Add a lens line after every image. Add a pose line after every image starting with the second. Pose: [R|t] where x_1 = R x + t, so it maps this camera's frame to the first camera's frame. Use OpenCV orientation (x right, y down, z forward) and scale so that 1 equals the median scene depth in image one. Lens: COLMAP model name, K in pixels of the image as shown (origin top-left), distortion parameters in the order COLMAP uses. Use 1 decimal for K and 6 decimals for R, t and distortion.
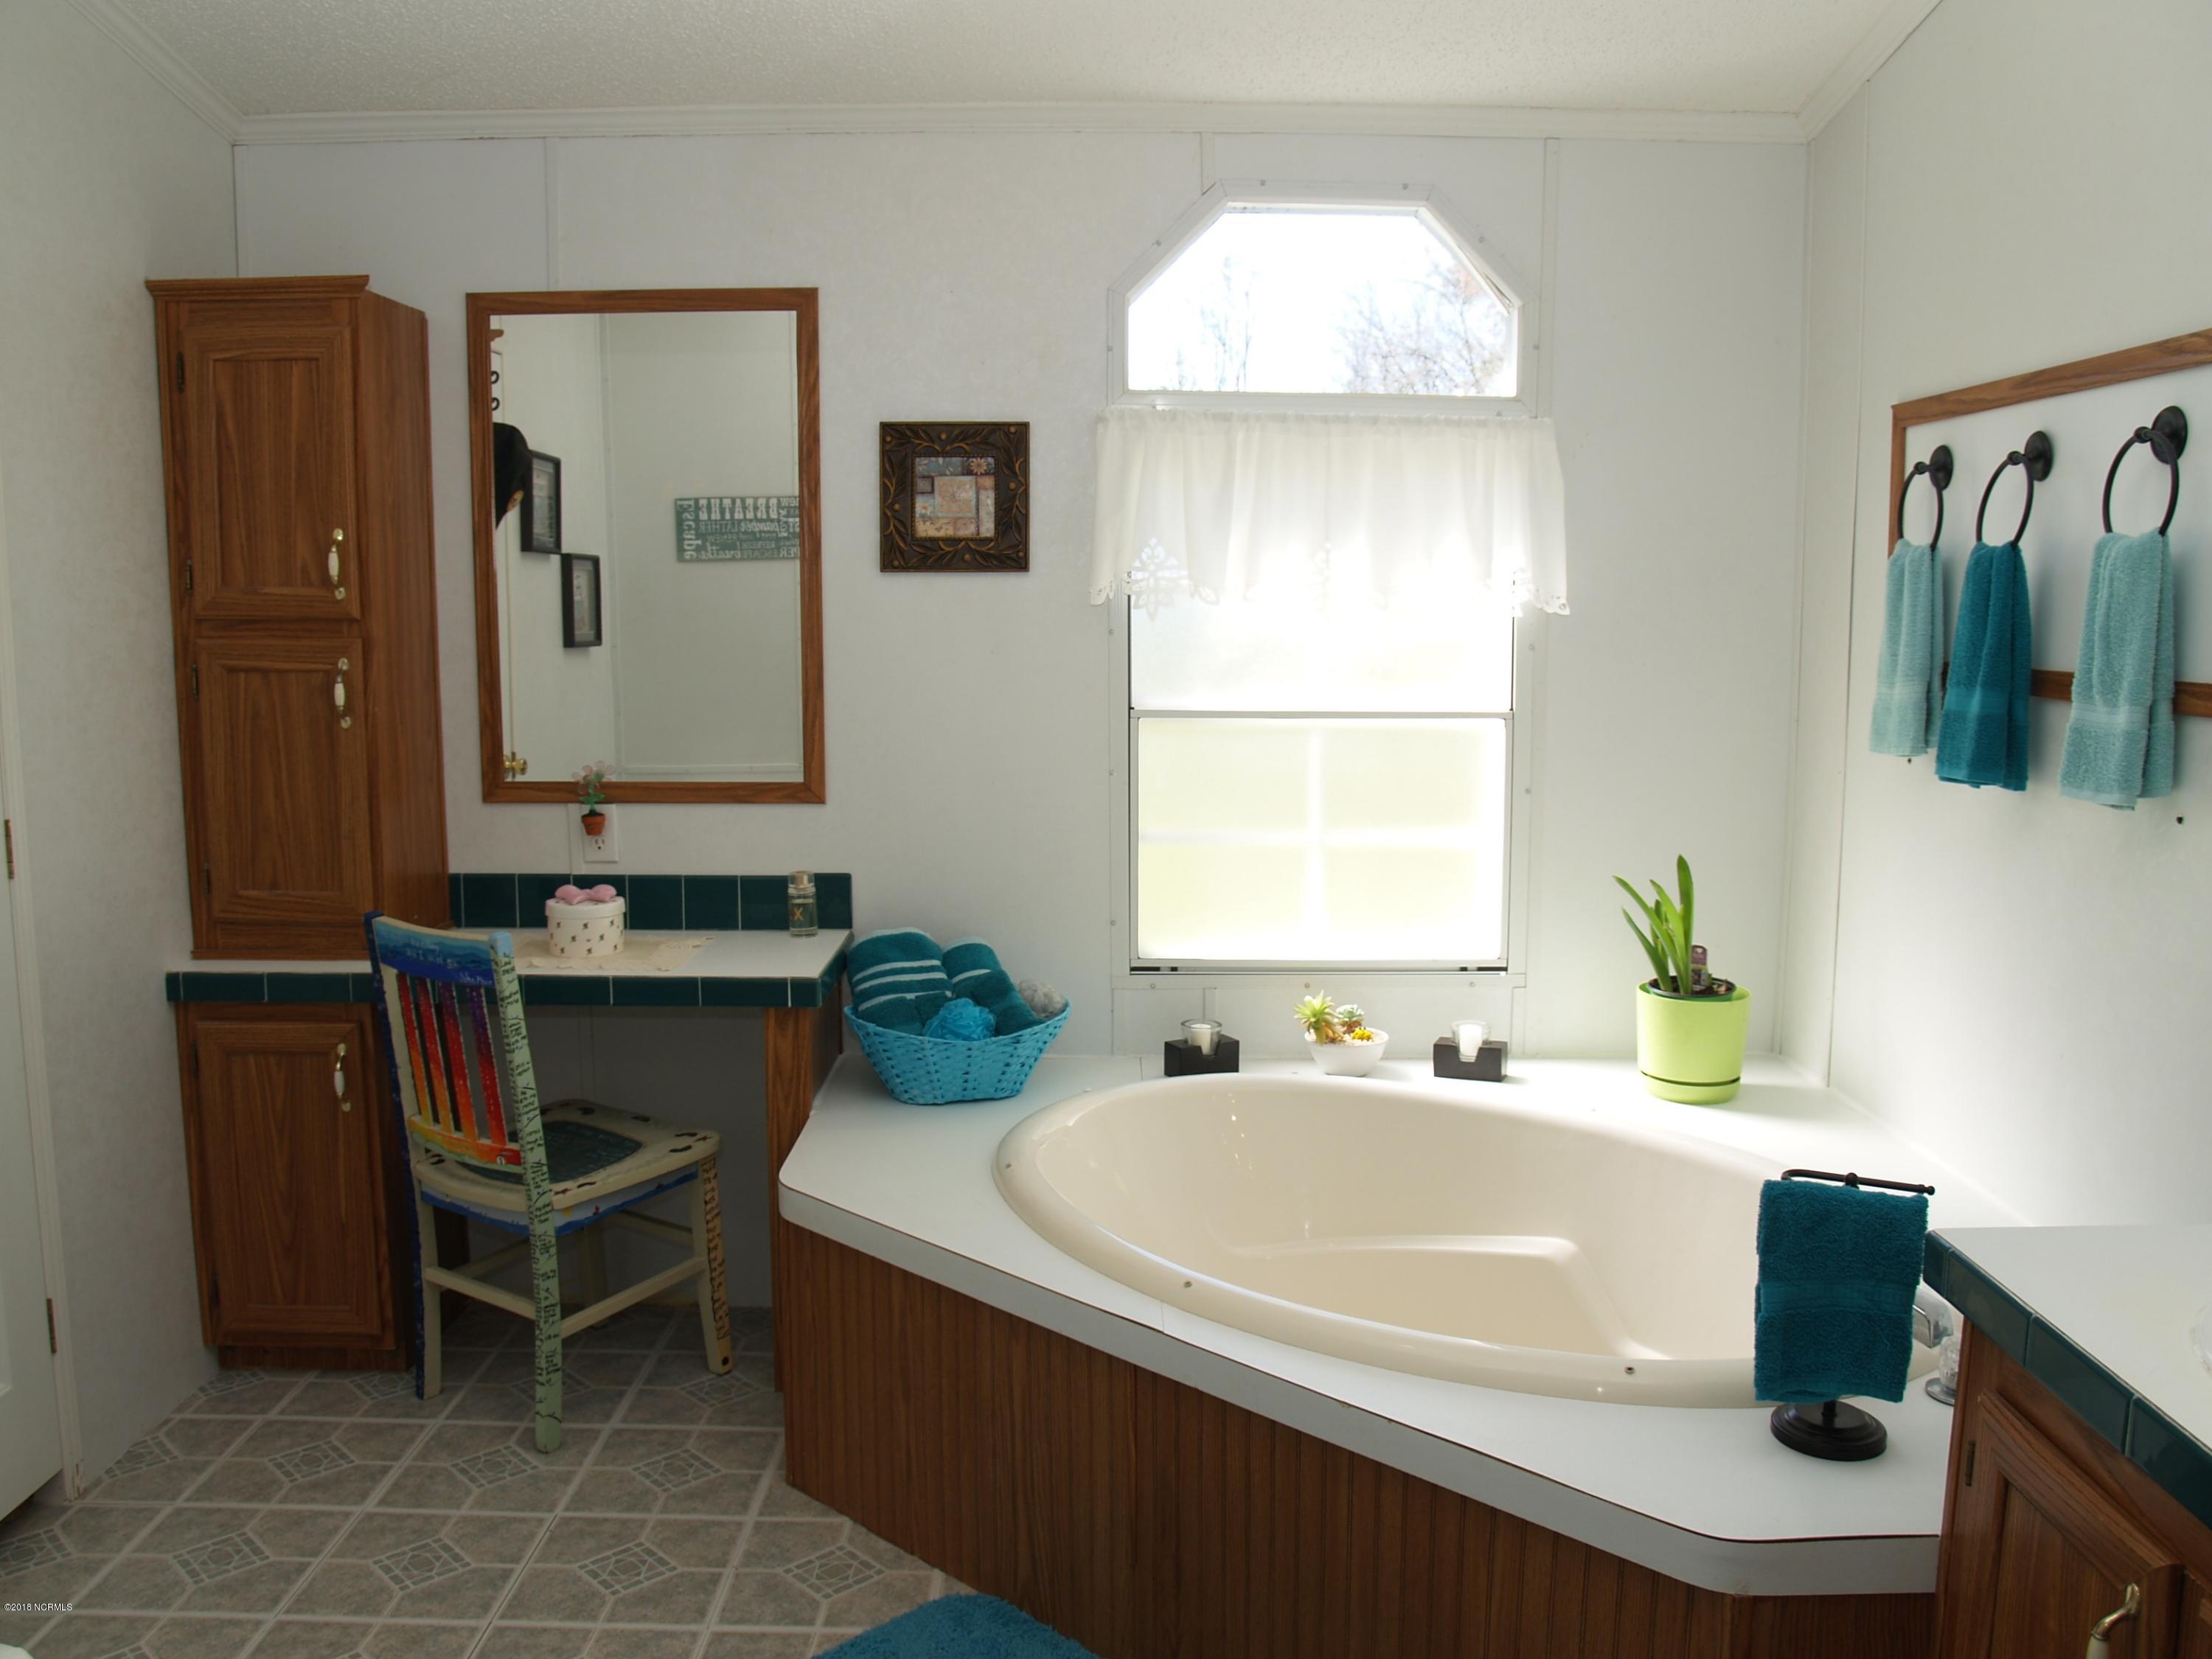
lens RADIAL K [[1806.1, 0, 1112.8], [0, 1806.1, 813.7], [0, 0, 1]] dist [-0.130987, 0.089790]
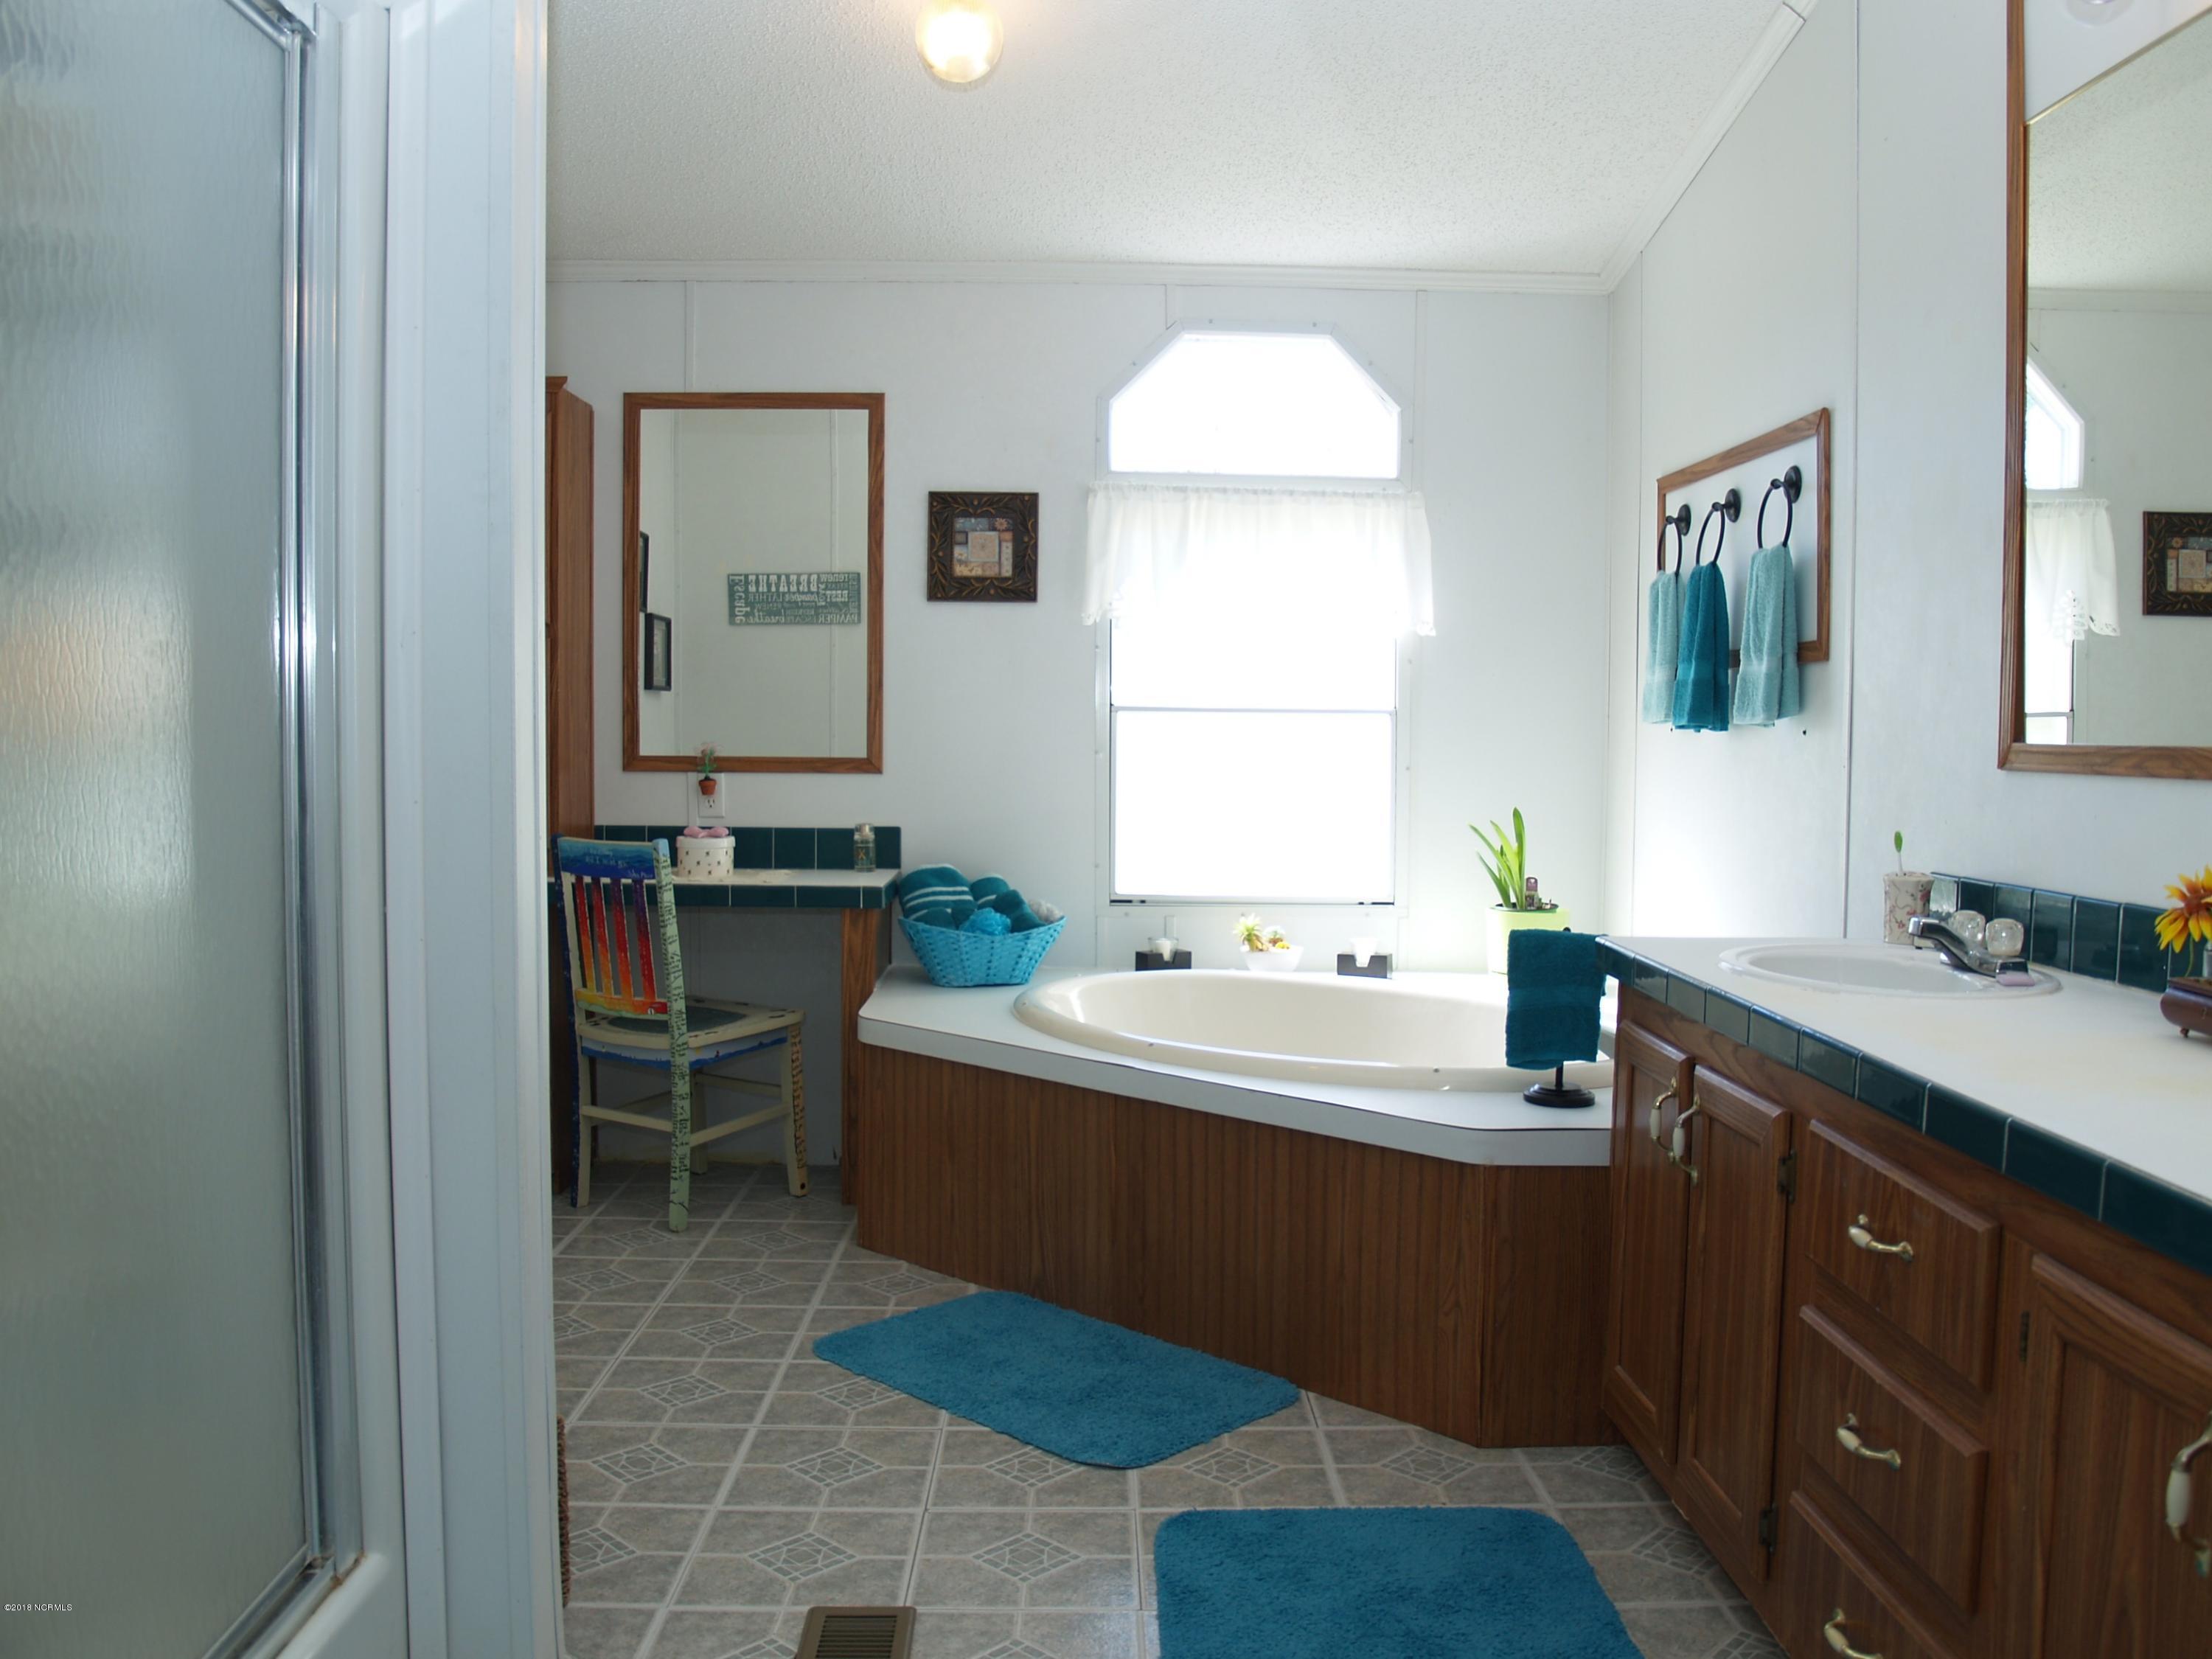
lens RADIAL K [[1806.1, 0, 1112.8], [0, 1806.1, 813.7], [0, 0, 1]] dist [-0.130987, 0.089790]
pose [[0.999841, 0.007291, 0.016246, -0.011359], [-0.006097, 0.997359, -0.072369, 0.131347], [-0.016730, 0.072258, 0.997246, -0.366596]]
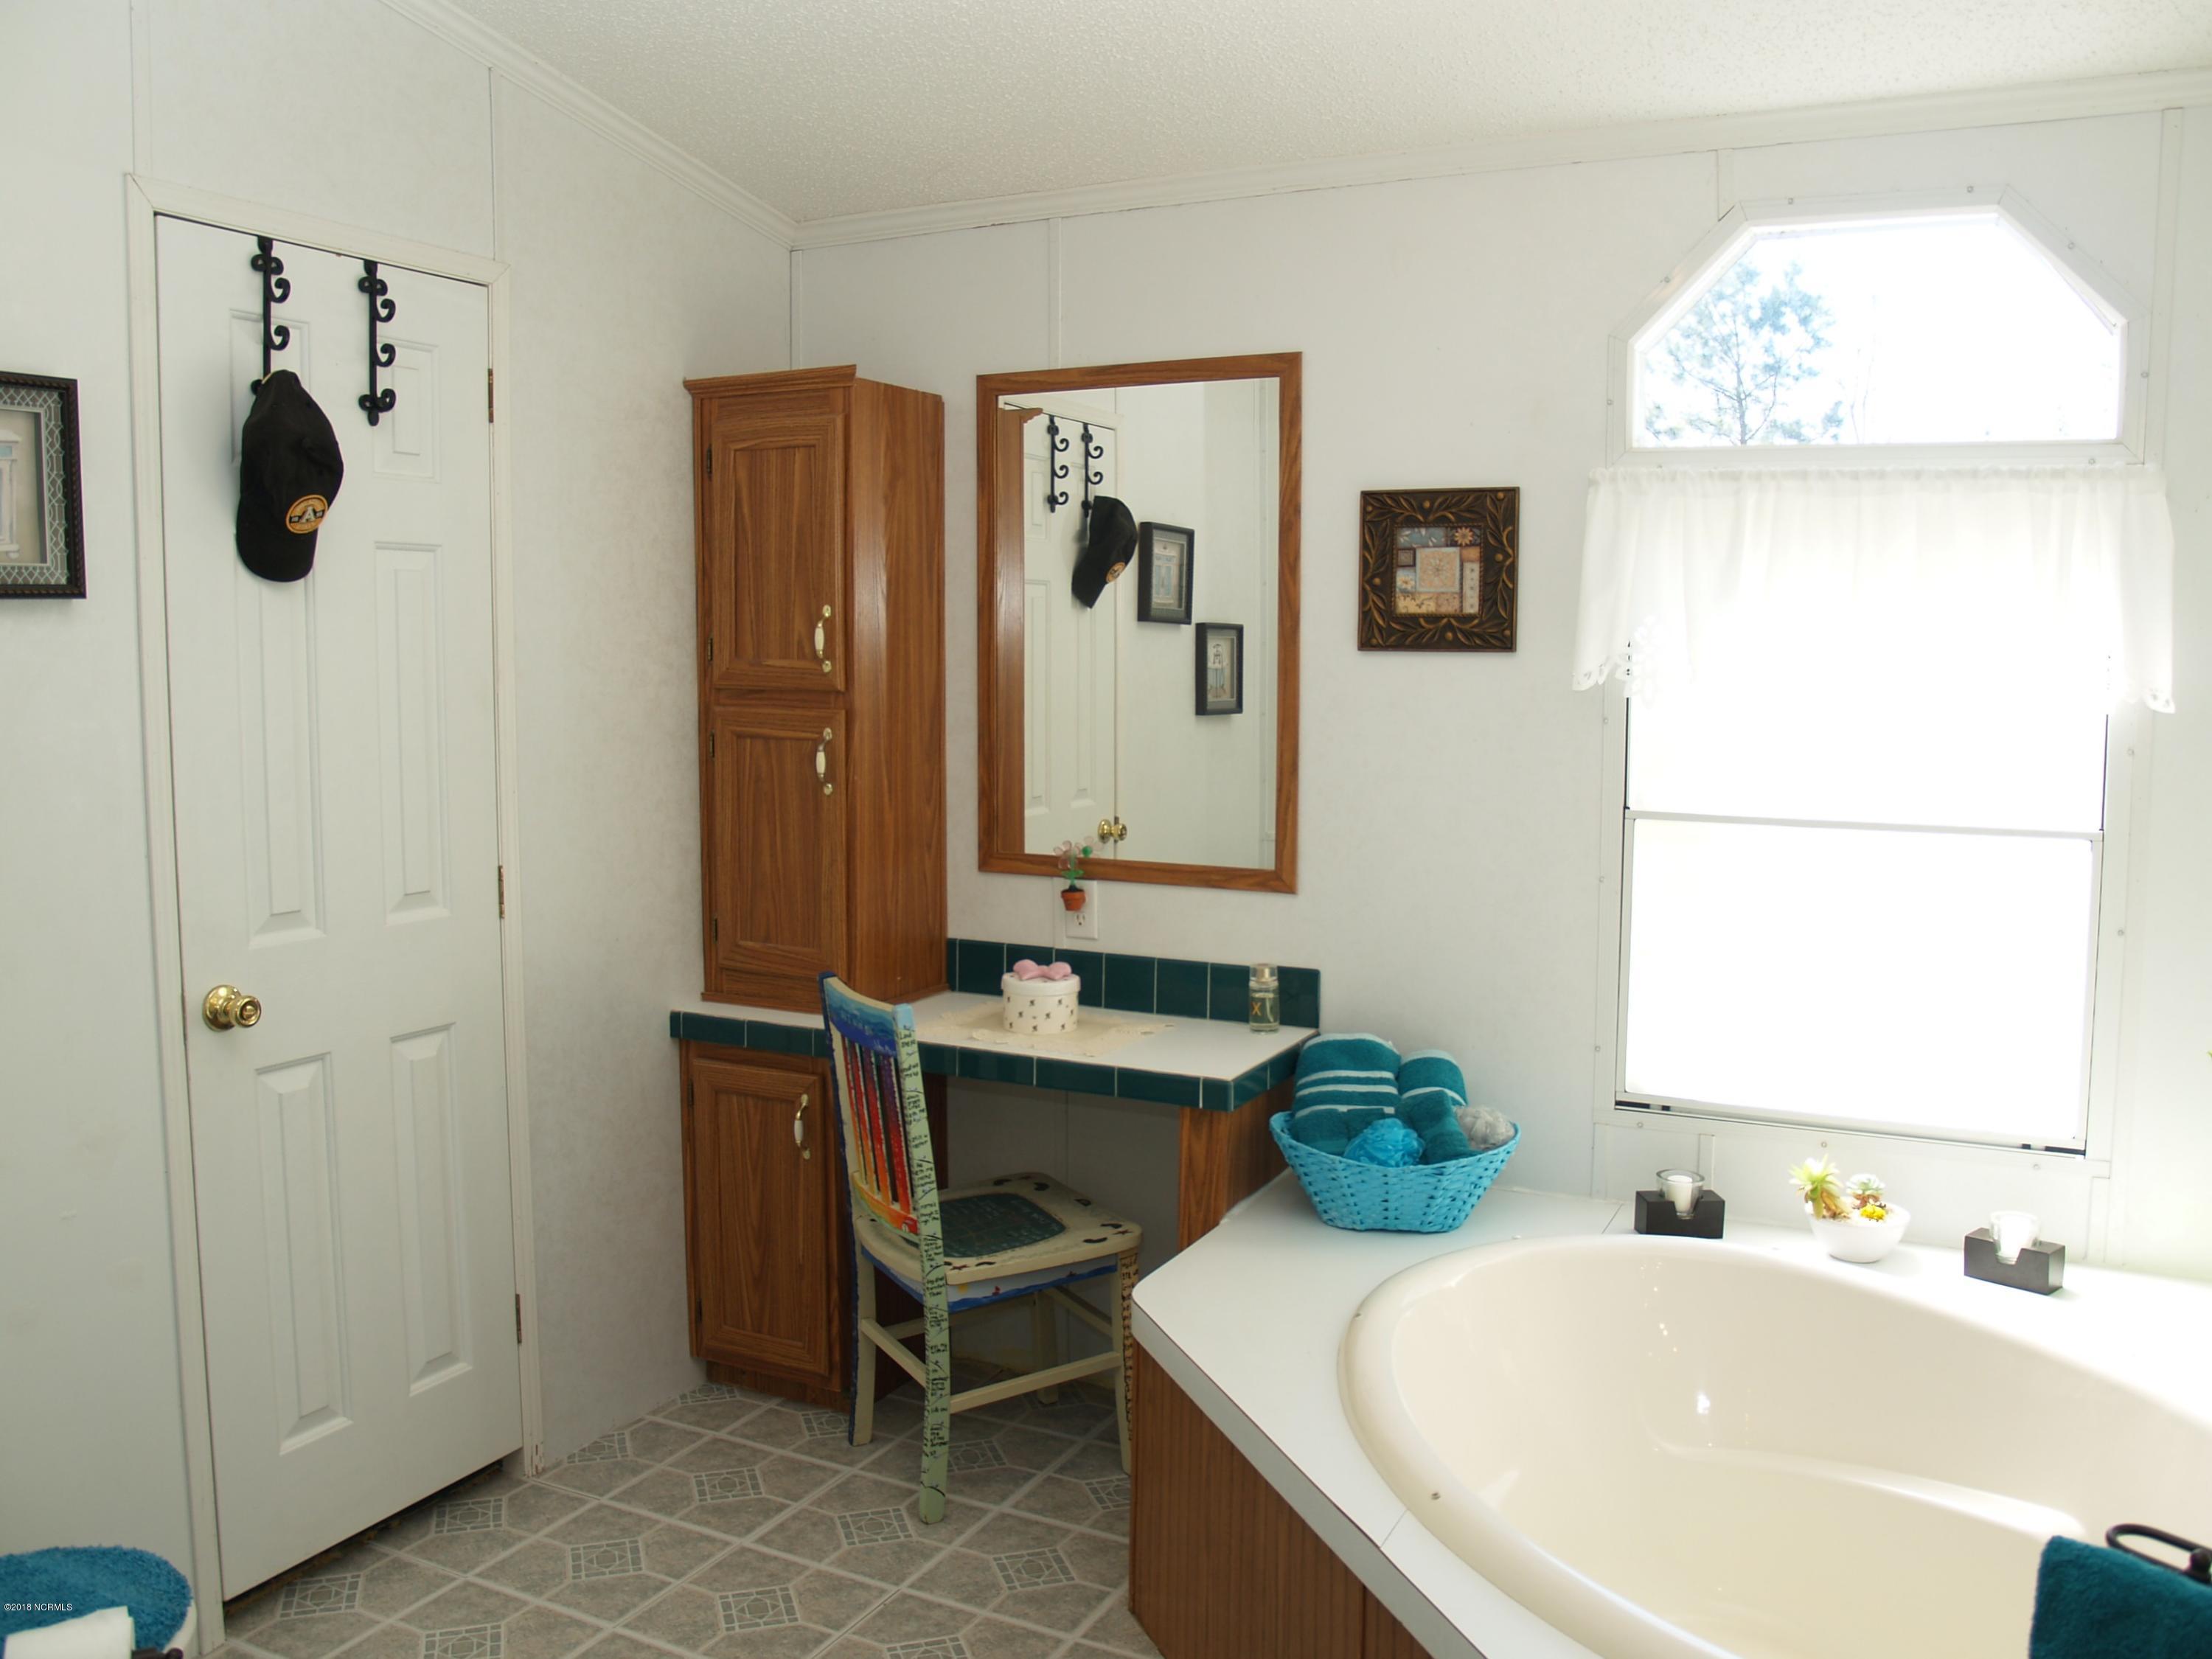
lens RADIAL K [[1806.1, 0, 1112.8], [0, 1806.1, 813.7], [0, 0, 1]] dist [-0.130987, 0.089790]
pose [[0.892902, 0.044856, -0.448011, 0.194302], [-0.059480, 0.998056, -0.018618, -0.026831], [0.446305, 0.043272, 0.893834, 0.118529]]
